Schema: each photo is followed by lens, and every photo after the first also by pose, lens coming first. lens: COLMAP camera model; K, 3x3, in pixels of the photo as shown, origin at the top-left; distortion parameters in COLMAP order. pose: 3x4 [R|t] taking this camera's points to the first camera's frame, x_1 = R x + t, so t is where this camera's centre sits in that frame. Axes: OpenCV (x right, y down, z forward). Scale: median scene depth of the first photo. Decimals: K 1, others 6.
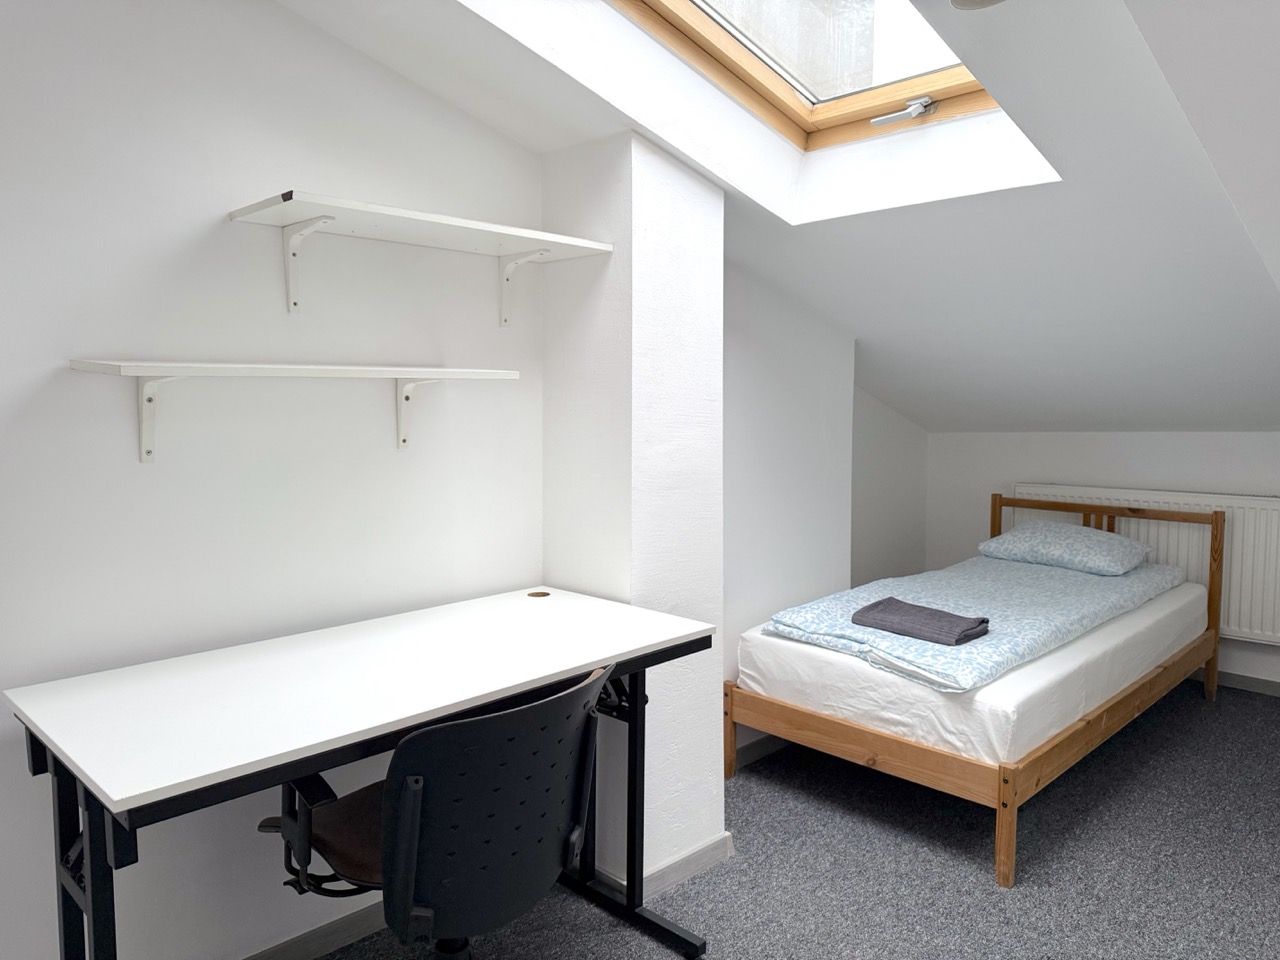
lens RADIAL K [[925.0, 0, 637.4], [0, 925.0, 455.5], [0, 0, 1]] dist [-0.005052, -0.009265]
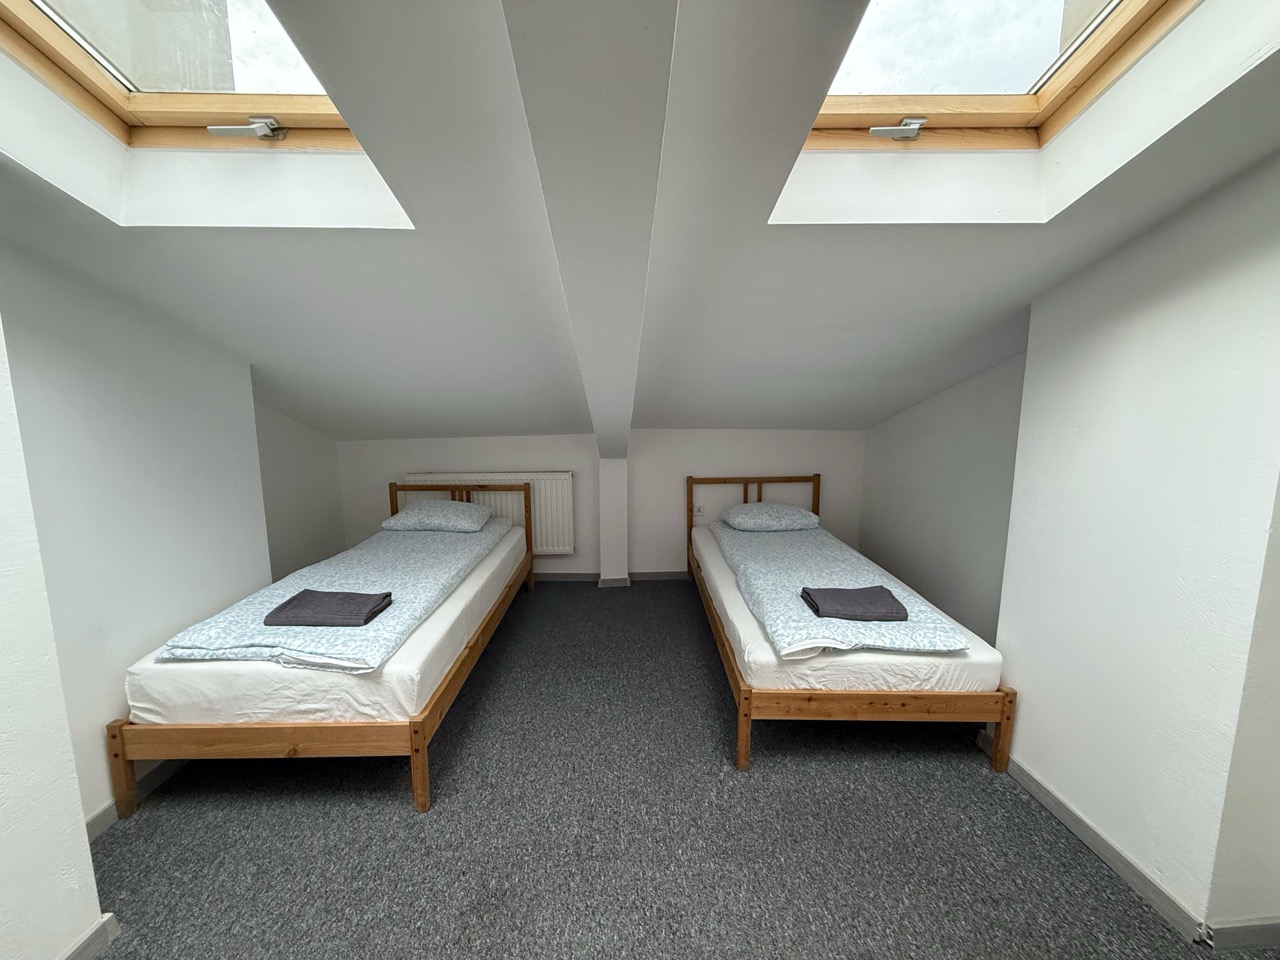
lens RADIAL K [[521.1, 0, 640.0], [0, 521.1, 480.0], [0, 0, 1]] dist [-0.001317, 0.005740]
pose [[0.688373, -0.100619, 0.718344, 0.117193], [0.055462, 0.994734, 0.086185, -0.022891], [-0.723233, -0.019486, 0.690329, 0.260556]]
